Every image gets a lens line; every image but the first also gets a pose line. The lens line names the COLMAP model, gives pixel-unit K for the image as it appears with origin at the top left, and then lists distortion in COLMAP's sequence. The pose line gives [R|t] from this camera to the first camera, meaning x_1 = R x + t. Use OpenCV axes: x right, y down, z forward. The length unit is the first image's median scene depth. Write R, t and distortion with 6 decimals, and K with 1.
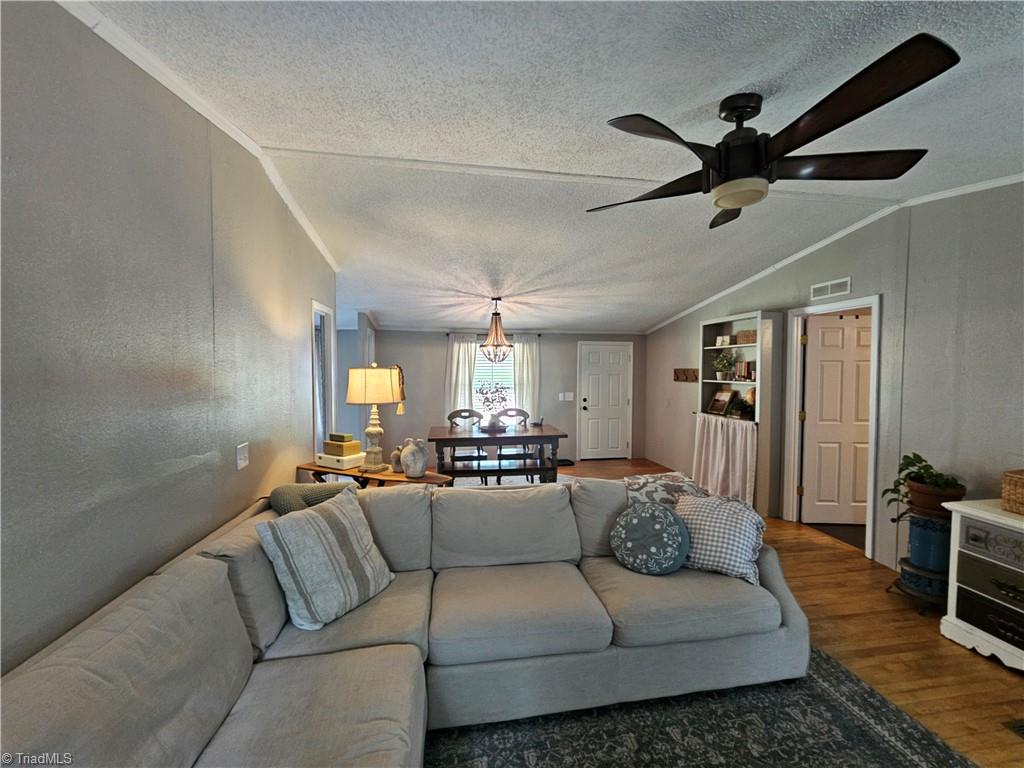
lens RADIAL K [[414.4, 0, 517.2], [0, 414.4, 385.2], [0, 0, 1]] dist [0.001298, 0.000094]
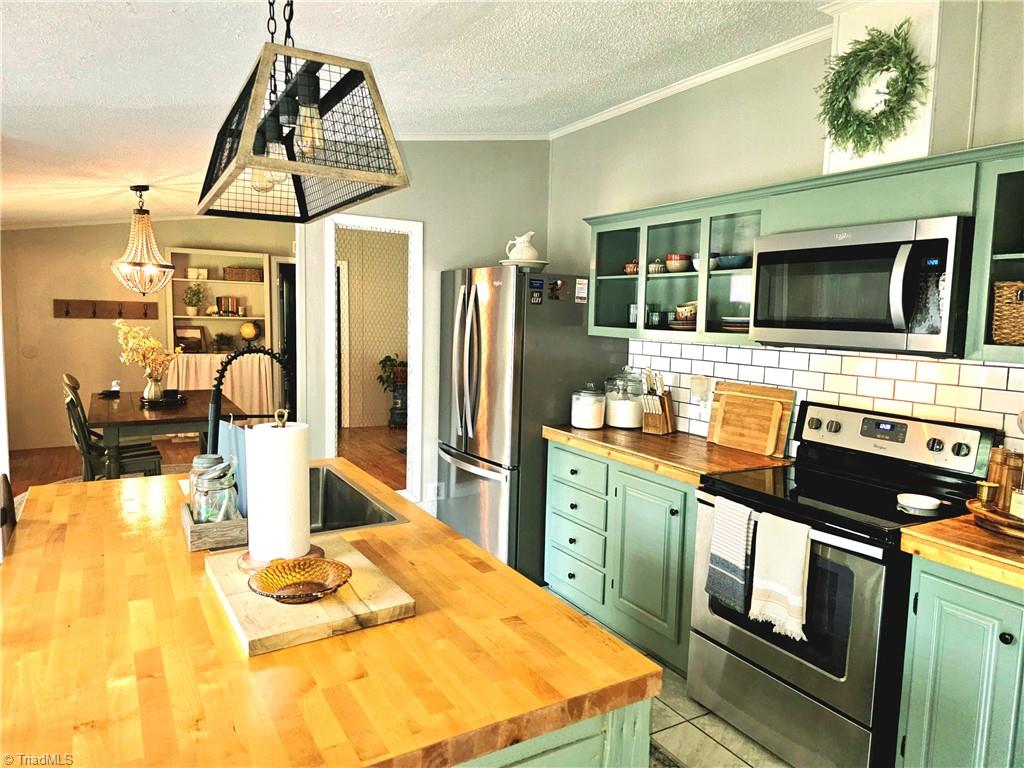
lens RADIAL K [[692.7, 0, 512.0], [0, 692.7, 384.0], [0, 0, 1]] dist [-0.000235, -0.000115]
pose [[-0.349083, -0.112499, 0.930315, -1.124561], [0.007852, 0.992382, 0.122950, -0.041947], [-0.937059, 0.050225, -0.345540, 0.803676]]
